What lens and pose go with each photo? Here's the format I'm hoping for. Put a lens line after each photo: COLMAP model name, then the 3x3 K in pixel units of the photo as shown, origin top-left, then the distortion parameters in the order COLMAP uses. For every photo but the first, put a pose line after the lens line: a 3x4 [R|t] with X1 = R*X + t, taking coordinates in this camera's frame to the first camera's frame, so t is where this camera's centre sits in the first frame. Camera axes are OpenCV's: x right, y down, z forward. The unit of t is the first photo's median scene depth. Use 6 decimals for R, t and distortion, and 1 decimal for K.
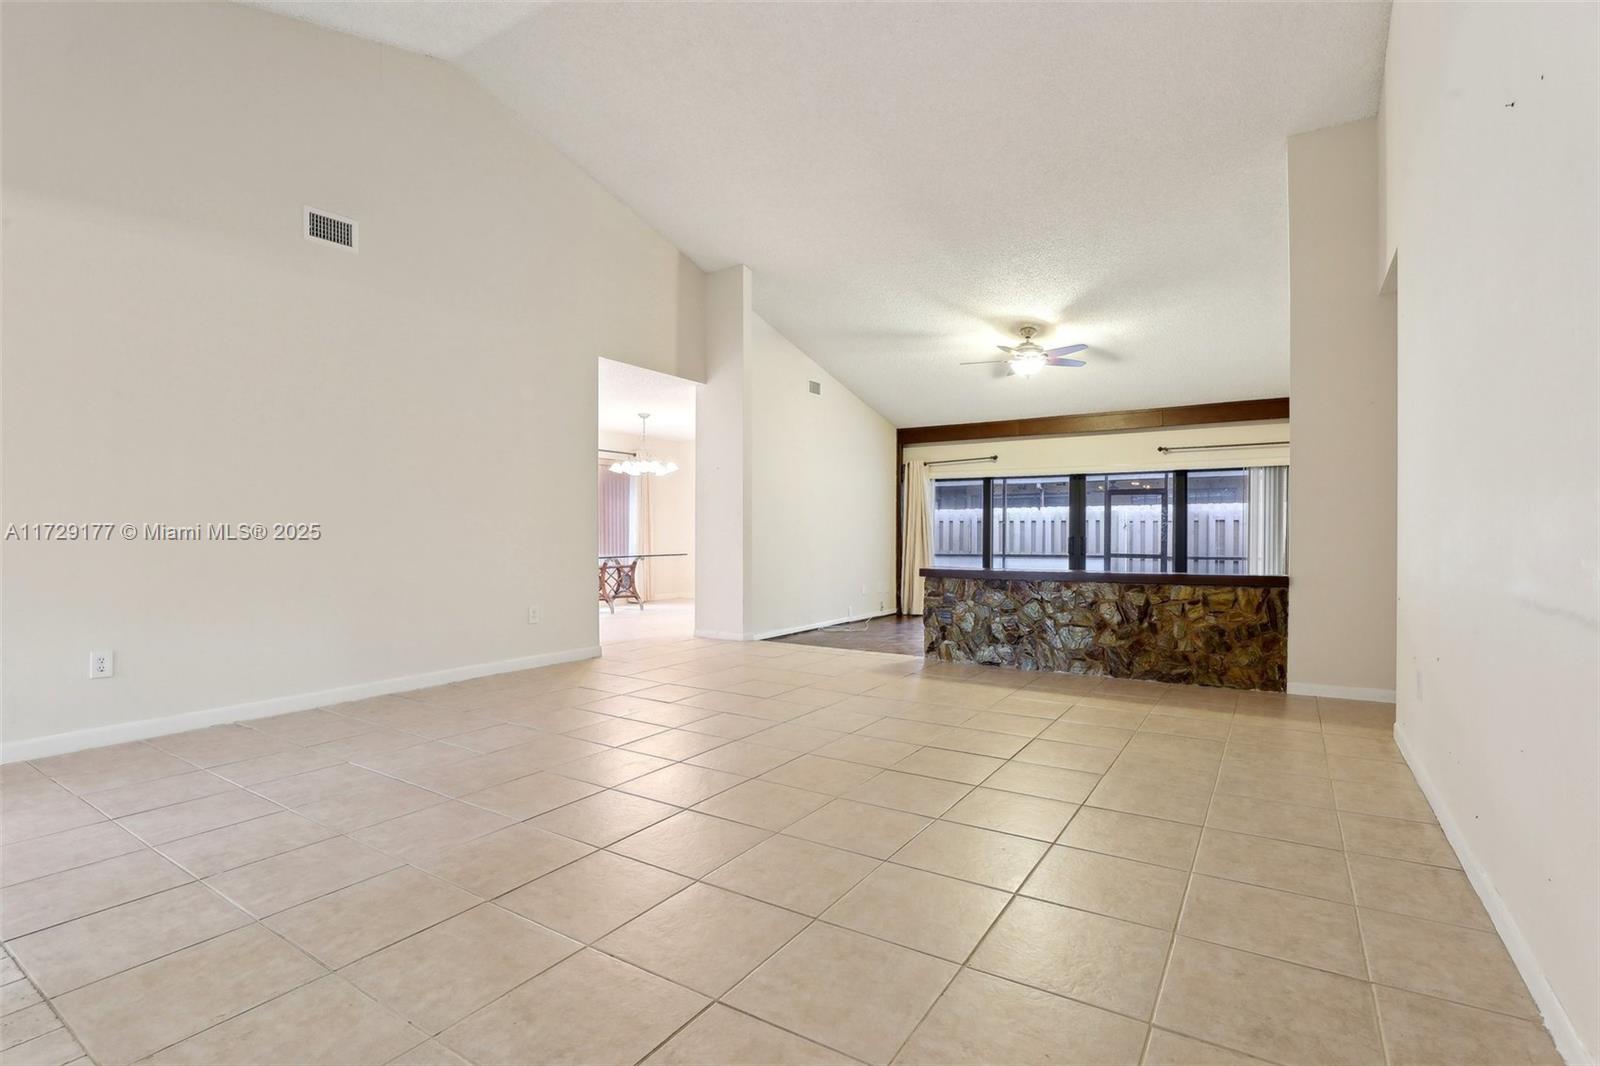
lens RADIAL K [[754.0, 0, 793.1], [0, 754.0, 540.5], [0, 0, 1]] dist [-0.025101, 0.005467]
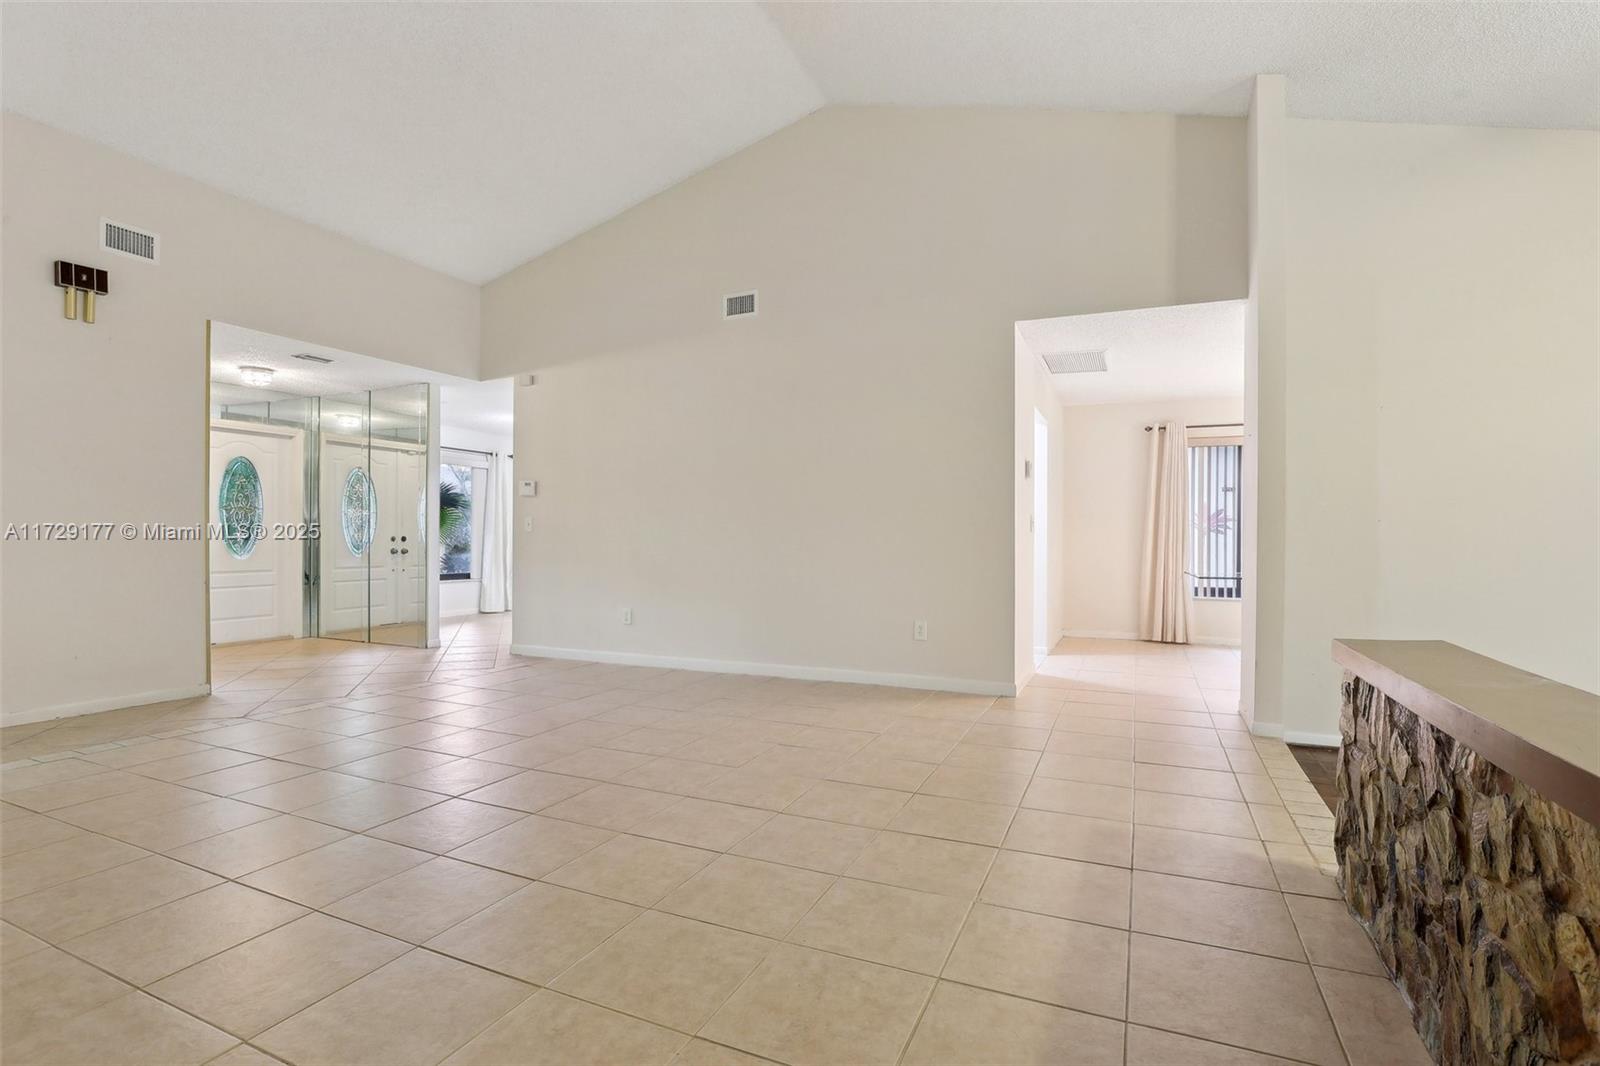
lens RADIAL K [[754.0, 0, 794.2], [0, 754.0, 537.4], [0, 0, 1]] dist [-0.025101, 0.005467]
pose [[0.167265, 0.005412, -0.985897, 1.385115], [-0.014321, 0.999893, 0.003059, -0.041793], [0.985808, 0.013607, 0.167325, 1.802821]]
